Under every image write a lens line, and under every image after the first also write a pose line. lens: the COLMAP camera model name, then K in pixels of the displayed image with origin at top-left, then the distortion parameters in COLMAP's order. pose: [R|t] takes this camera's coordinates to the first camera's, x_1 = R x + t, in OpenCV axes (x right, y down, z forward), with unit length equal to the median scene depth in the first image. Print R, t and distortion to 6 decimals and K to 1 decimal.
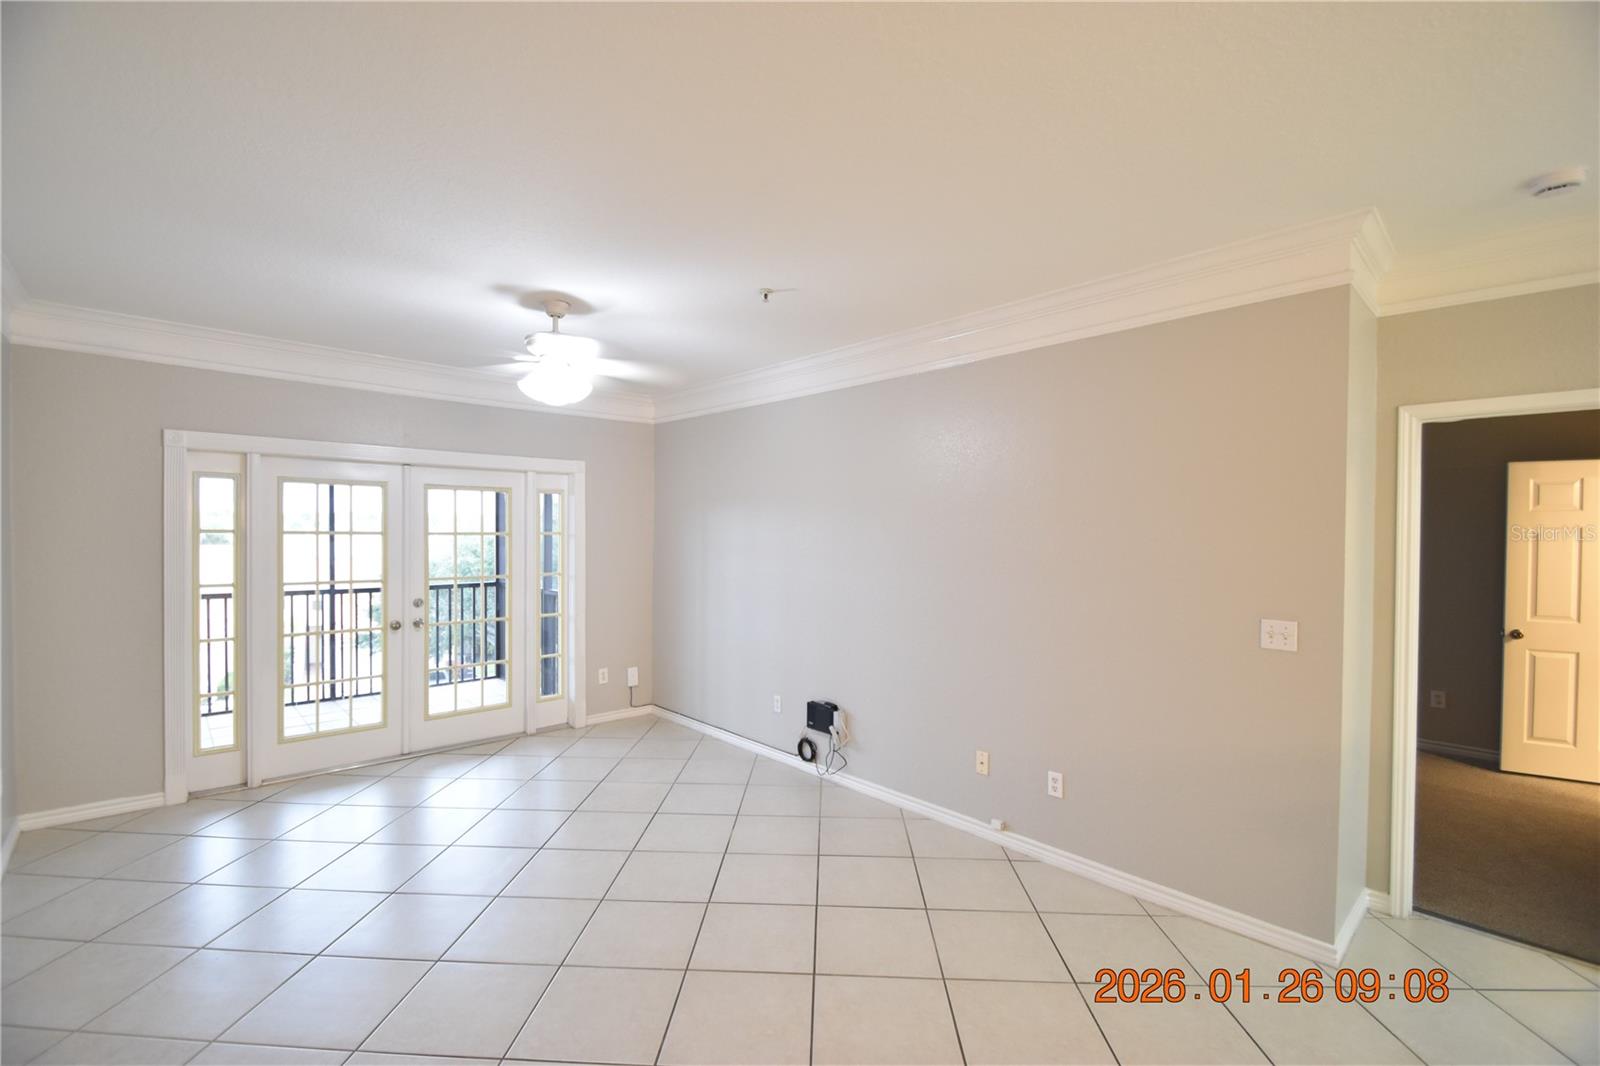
lens RADIAL K [[707.8, 0, 749.6], [0, 707.8, 538.7], [0, 0, 1]] dist [-0.032034, 0.000231]
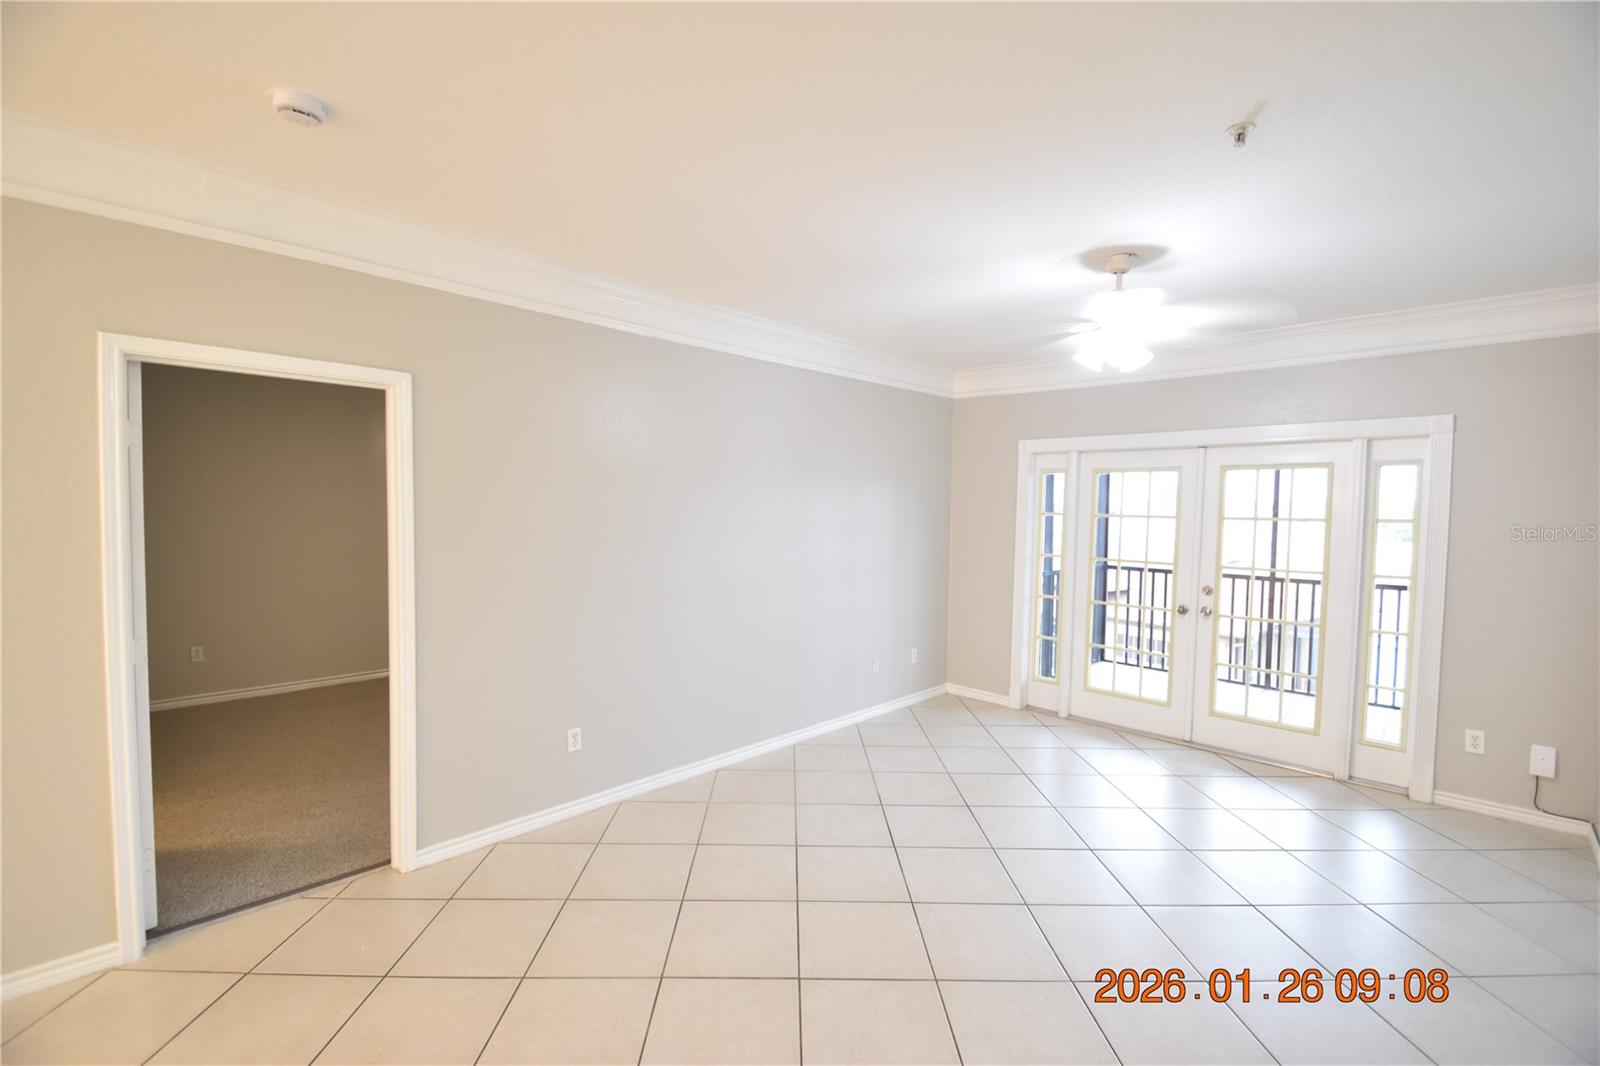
lens RADIAL K [[687.6, 0, 803.2], [0, 687.6, 536.7], [0, 0, 1]] dist [-0.021208, -0.000056]
pose [[0.062755, 0.035068, -0.997413, 0.315443], [-0.024441, 0.999137, 0.033591, 0.000168], [0.997730, 0.022269, 0.063558, 0.291585]]
